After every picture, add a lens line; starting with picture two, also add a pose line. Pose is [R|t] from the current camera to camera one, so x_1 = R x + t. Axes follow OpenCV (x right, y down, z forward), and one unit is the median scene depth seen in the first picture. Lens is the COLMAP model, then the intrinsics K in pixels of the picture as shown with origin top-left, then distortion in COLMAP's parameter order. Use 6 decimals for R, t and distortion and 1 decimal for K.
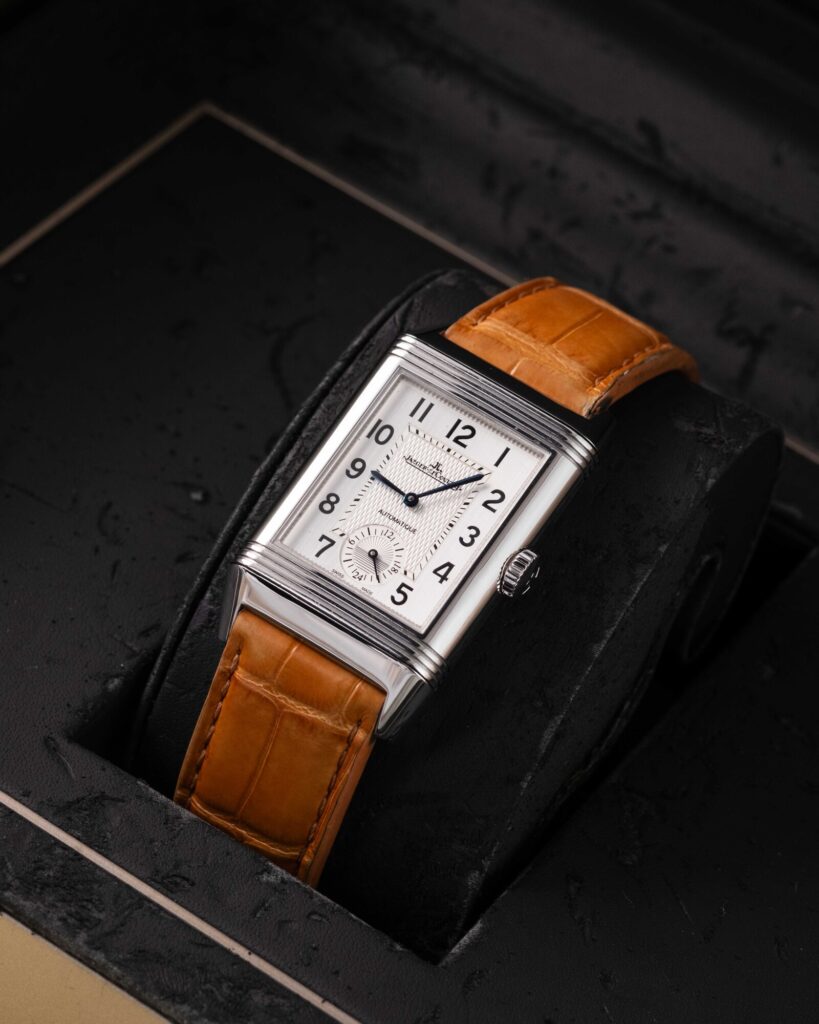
lens RADIAL K [[4430.9, 0, 412.5], [0, 4430.9, 508.1], [0, 0, 1]] dist [0.478900, 0.000000]
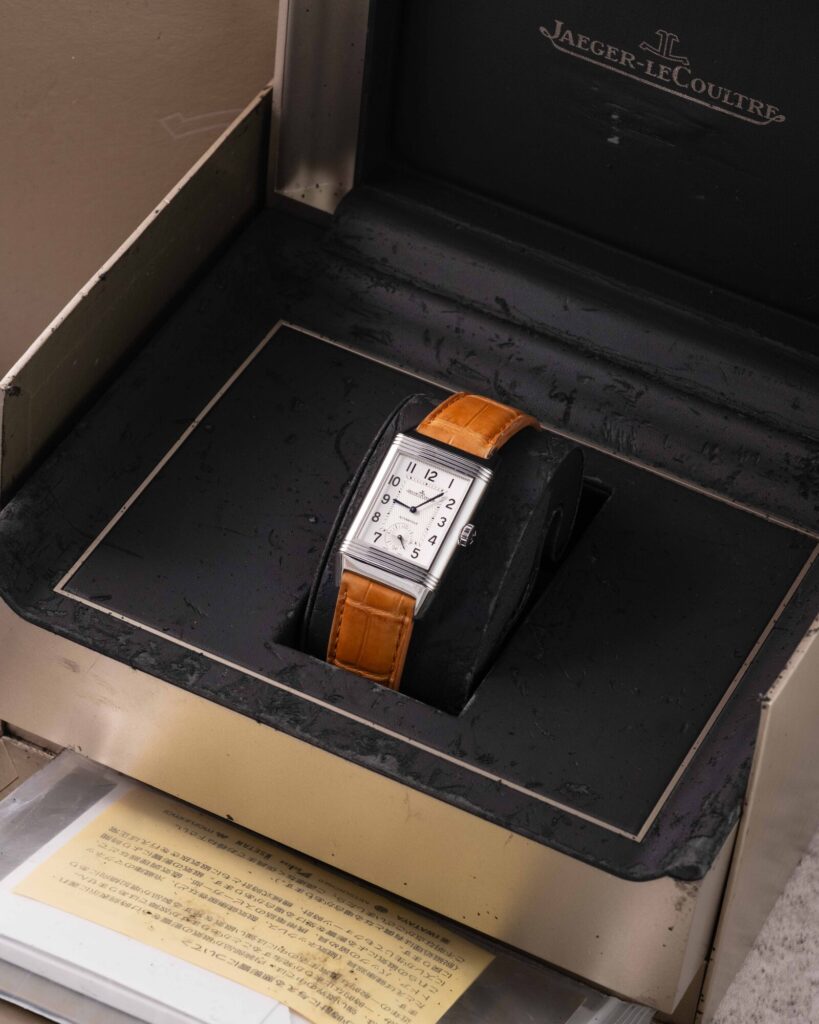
lens RADIAL K [[4430.9, 0, 408.2], [0, 4430.9, 512.4], [0, 0, 1]] dist [0.478900, 0.000000]
pose [[0.987453, -0.157741, -0.007312, 0.012945], [0.157876, 0.987147, 0.024833, -0.054585], [0.003301, -0.025676, 0.999665, -1.170029]]
